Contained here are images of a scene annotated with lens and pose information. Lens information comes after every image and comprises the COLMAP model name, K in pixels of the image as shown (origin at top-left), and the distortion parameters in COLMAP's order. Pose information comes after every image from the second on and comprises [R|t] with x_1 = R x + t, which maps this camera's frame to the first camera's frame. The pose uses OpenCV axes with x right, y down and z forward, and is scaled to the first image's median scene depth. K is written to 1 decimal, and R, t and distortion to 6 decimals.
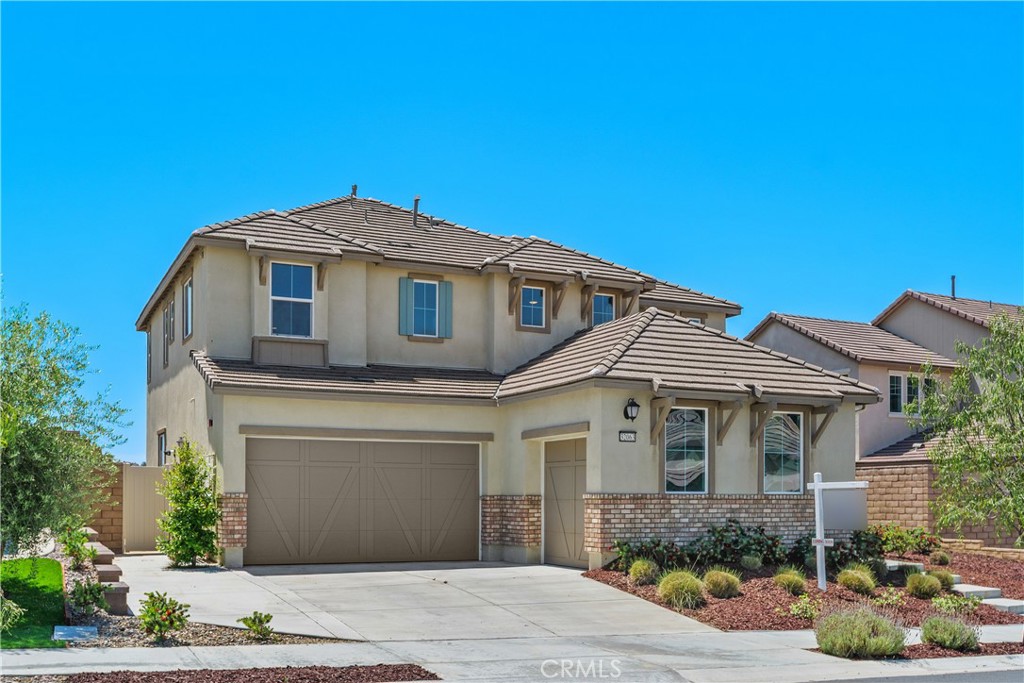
lens RADIAL K [[1030.4, 0, 512.0], [0, 1030.4, 341.5], [0, 0, 1]] dist [-0.017850, 0.002873]
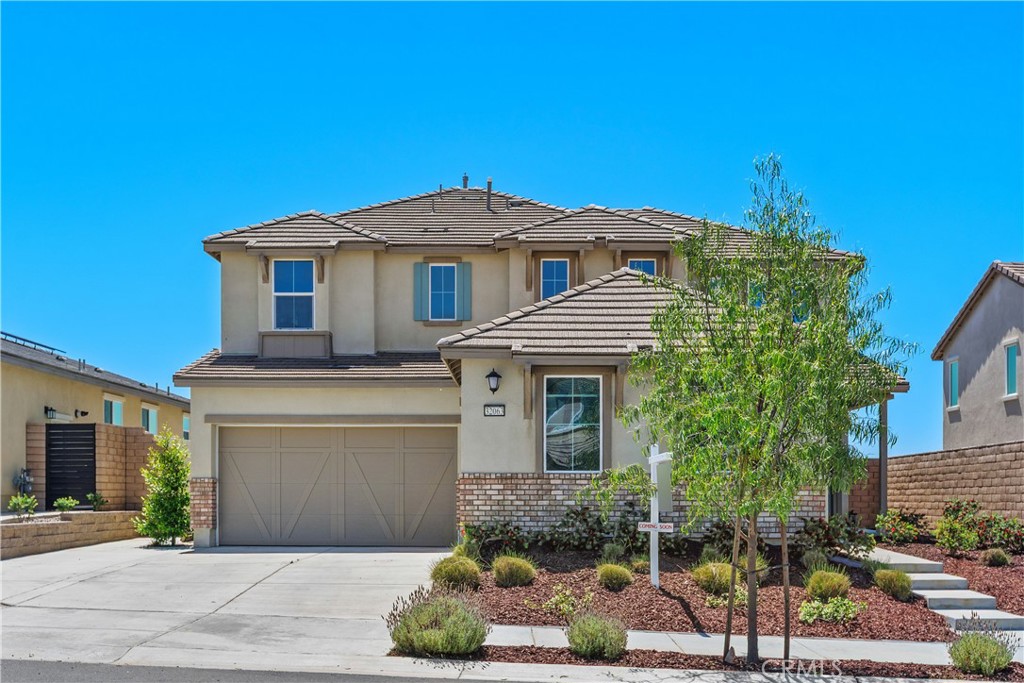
lens RADIAL K [[1035.0, 0, 512.0], [0, 1035.0, 363.9], [0, 0, 1]] dist [0.004589, -0.002692]
pose [[0.896009, -0.058079, -0.440221, 0.447570], [0.066535, 0.997777, 0.003785, 0.040859], [0.439022, -0.032682, 0.897882, 0.156187]]
